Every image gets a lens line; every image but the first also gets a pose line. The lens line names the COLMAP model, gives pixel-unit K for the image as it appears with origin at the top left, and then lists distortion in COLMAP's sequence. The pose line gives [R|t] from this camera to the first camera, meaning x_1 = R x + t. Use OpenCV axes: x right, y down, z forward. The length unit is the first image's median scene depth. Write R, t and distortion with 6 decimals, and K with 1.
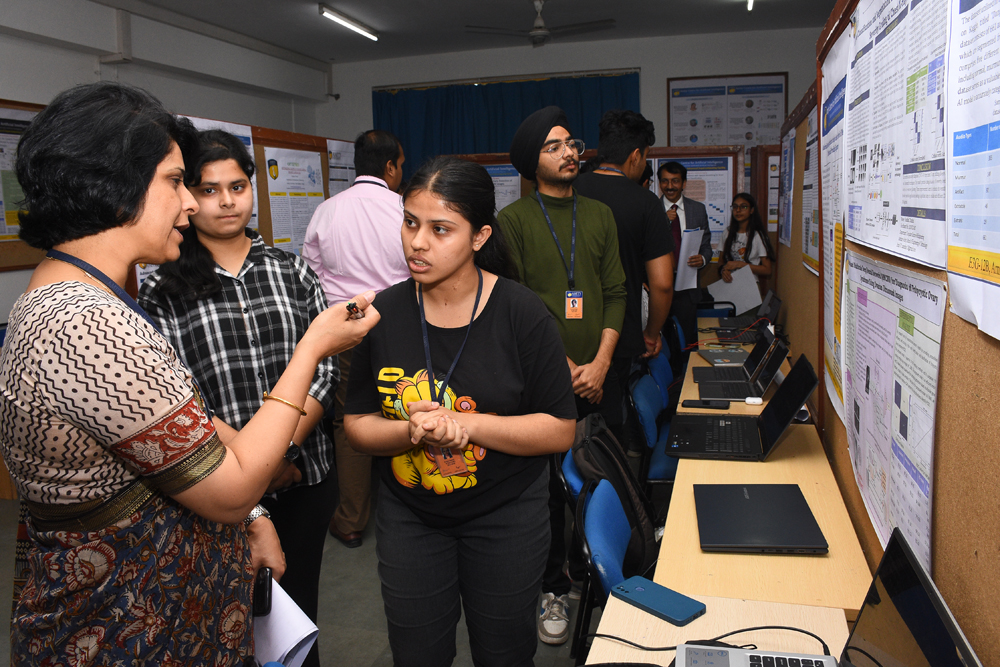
lens RADIAL K [[781.5, 0, 500.0], [0, 781.5, 333.5], [0, 0, 1]] dist [-0.147195, 0.098641]
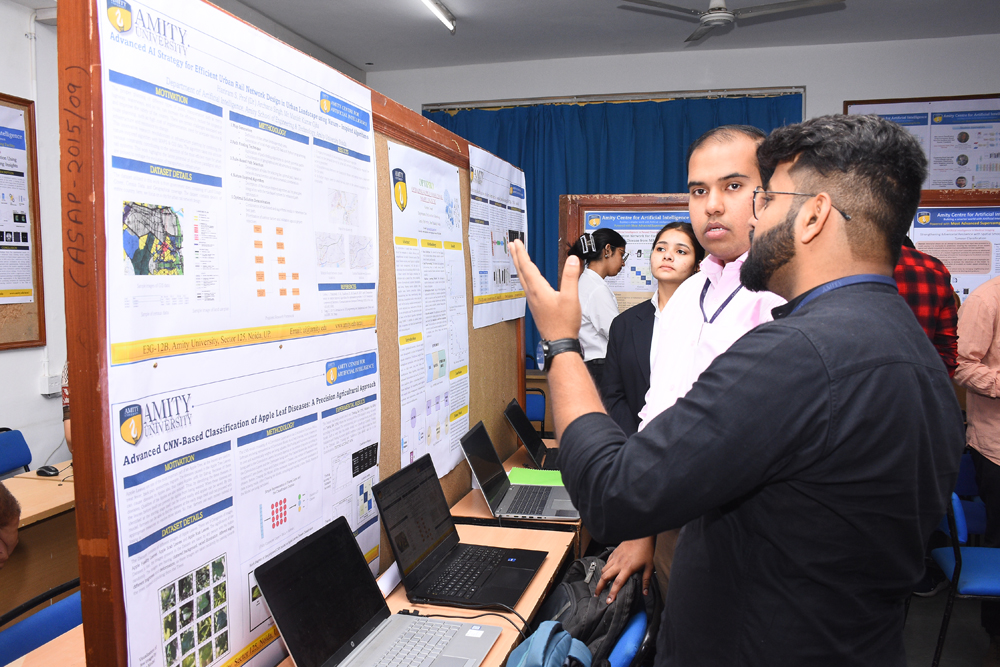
lens RADIAL K [[845.3, 0, 500.0], [0, 845.3, 333.5], [0, 0, 1]] dist [-0.129801, 0.157307]
pose [[0.999230, 0.019609, 0.033993, -0.188205], [-0.016622, 0.996154, -0.086034, -0.061053], [-0.035549, 0.085403, 0.995712, 0.365952]]
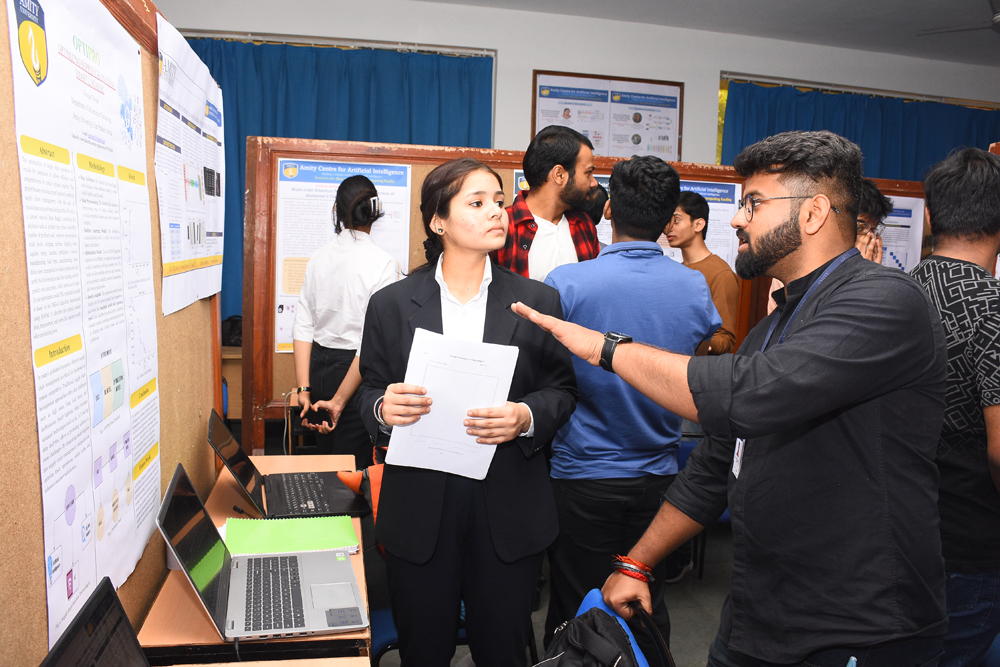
lens RADIAL K [[781.5, 0, 500.0], [0, 781.5, 333.5], [0, 0, 1]] dist [-0.147195, 0.098641]
pose [[0.886590, 0.001612, 0.462554, -0.206827], [0.017775, 0.999137, -0.037551, -0.087855], [-0.462215, 0.041514, 0.885796, 0.562984]]
